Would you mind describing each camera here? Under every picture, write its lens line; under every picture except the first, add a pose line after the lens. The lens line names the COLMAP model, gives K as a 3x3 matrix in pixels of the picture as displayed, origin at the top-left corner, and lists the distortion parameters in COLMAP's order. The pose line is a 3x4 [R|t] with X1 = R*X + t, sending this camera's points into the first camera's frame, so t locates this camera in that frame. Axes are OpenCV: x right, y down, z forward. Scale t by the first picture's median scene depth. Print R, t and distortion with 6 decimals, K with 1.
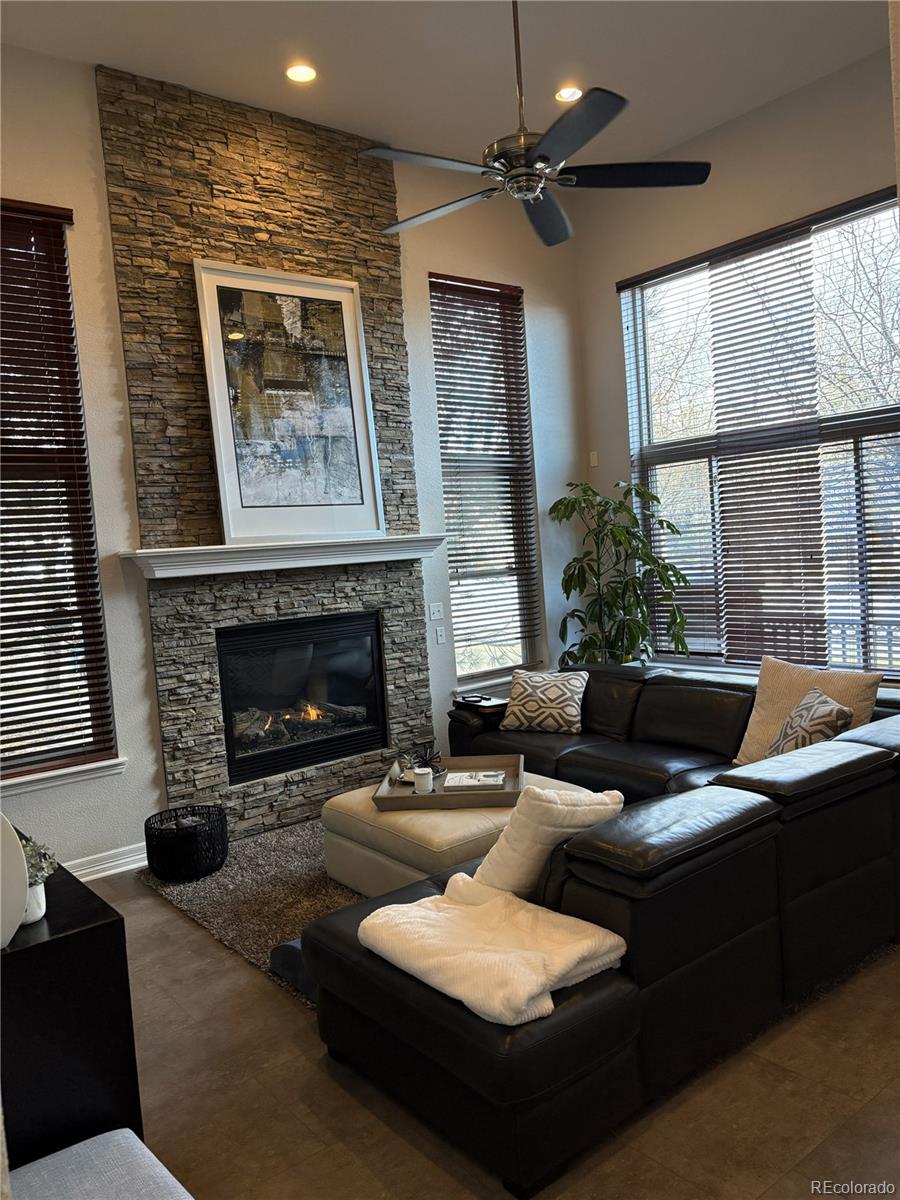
lens RADIAL K [[864.3, 0, 449.4], [0, 864.3, 600.6], [0, 0, 1]] dist [0.001473, 0.001454]
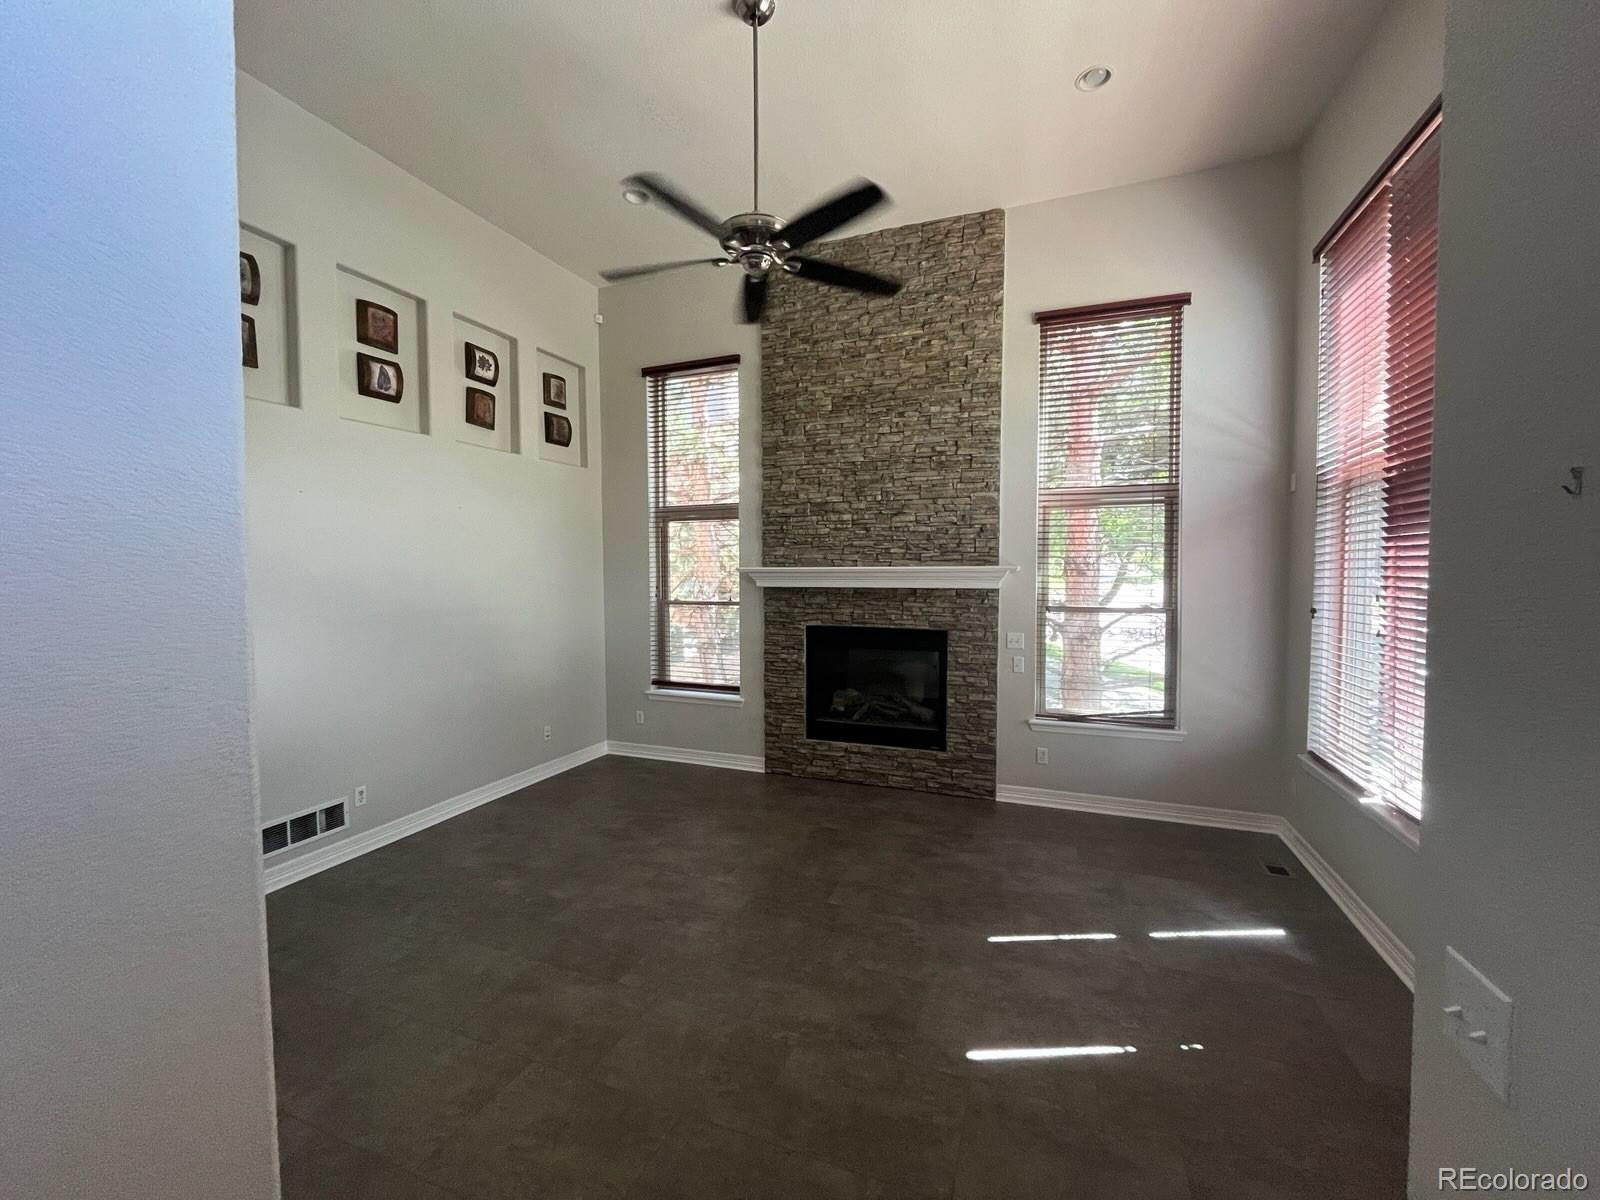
lens RADIAL K [[649.6, 0, 797.0], [0, 649.6, 598.0], [0, 0, 1]] dist [-0.007823, 0.001174]
pose [[0.484223, 0.101302, -0.869061, 0.561397], [-0.084899, 0.994028, 0.068564, -0.073709], [0.870816, 0.040582, 0.489931, 0.410869]]
